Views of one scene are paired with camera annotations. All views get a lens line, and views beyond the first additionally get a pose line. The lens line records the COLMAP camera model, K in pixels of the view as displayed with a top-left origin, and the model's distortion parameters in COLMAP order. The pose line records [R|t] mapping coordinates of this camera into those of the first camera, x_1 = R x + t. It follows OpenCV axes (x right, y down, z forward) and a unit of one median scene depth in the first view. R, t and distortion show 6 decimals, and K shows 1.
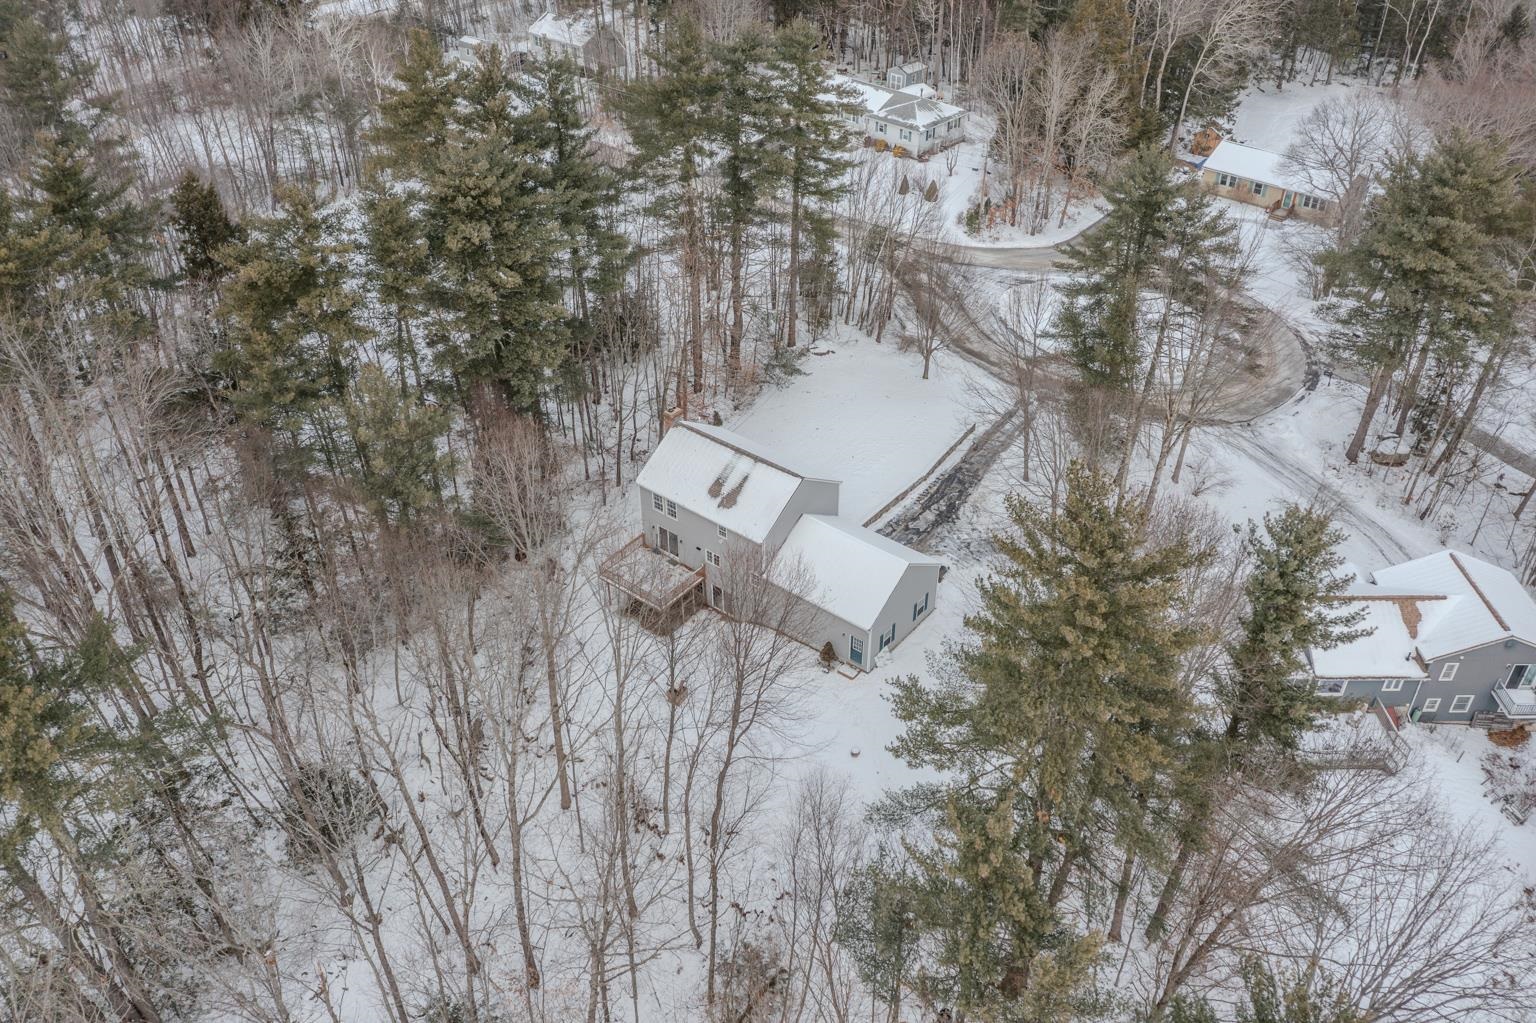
lens RADIAL K [[1226.3, 0, 768.0], [0, 1226.3, 511.5], [0, 0, 1]] dist [-0.009905, -0.006563]
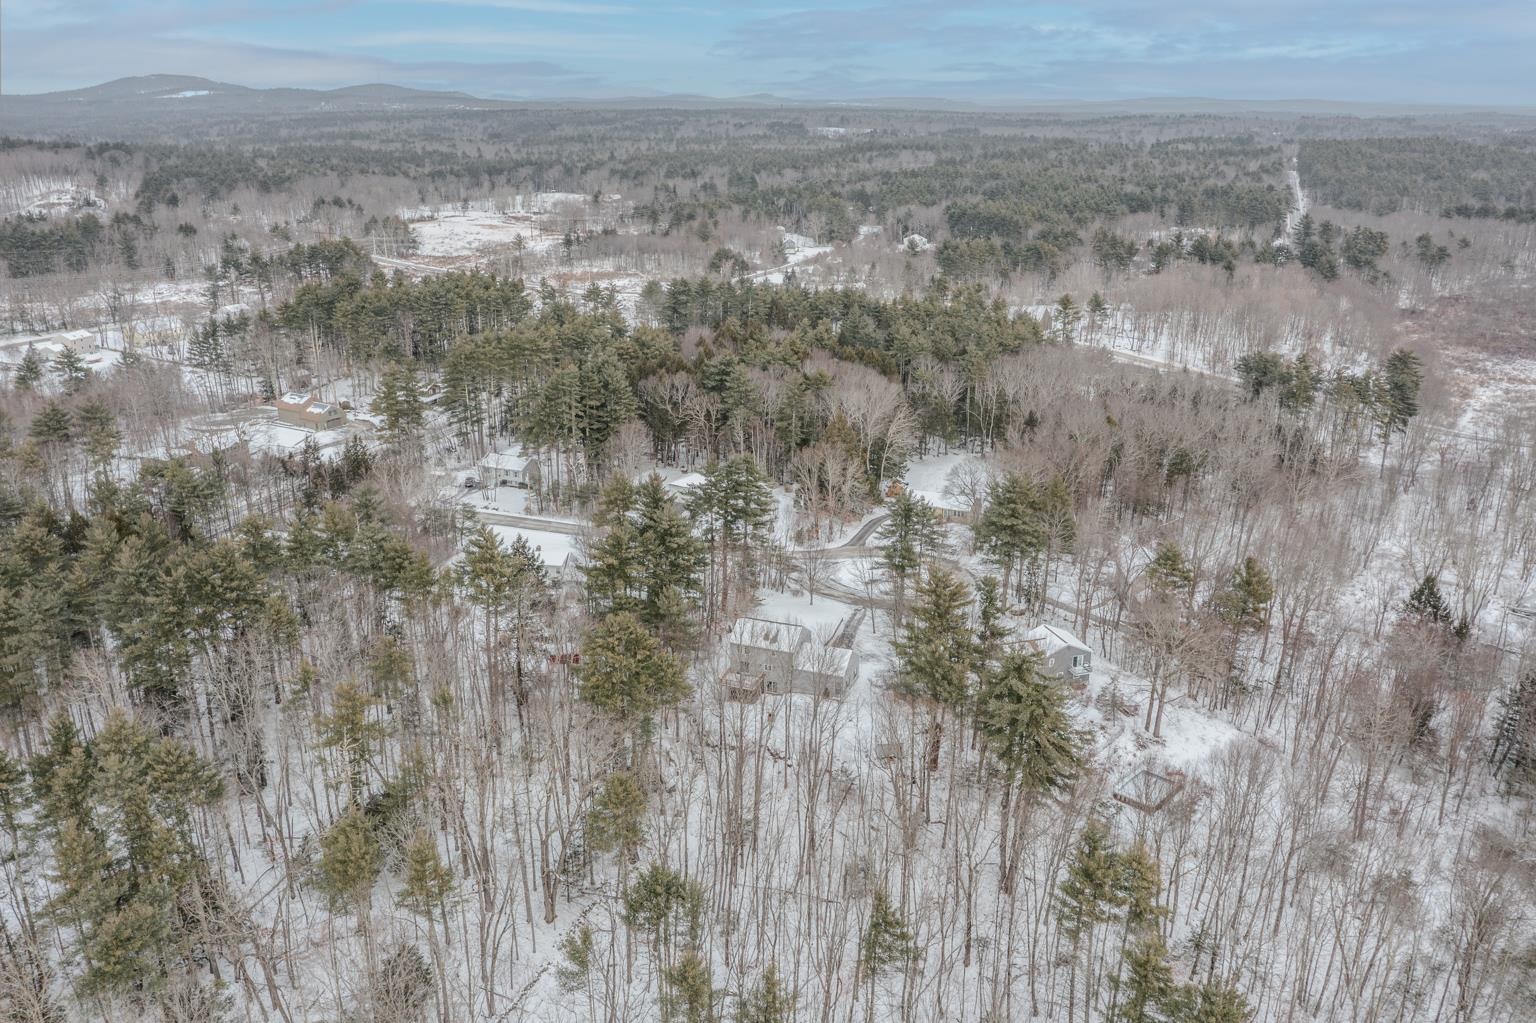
lens RADIAL K [[1226.3, 0, 768.0], [0, 1226.3, 511.5], [0, 0, 1]] dist [-0.009905, -0.006563]
pose [[0.956916, -0.092458, 0.275251, -0.507289], [0.170906, 0.945697, -0.276494, 0.309282], [-0.234740, 0.311624, 0.920754, -0.972391]]
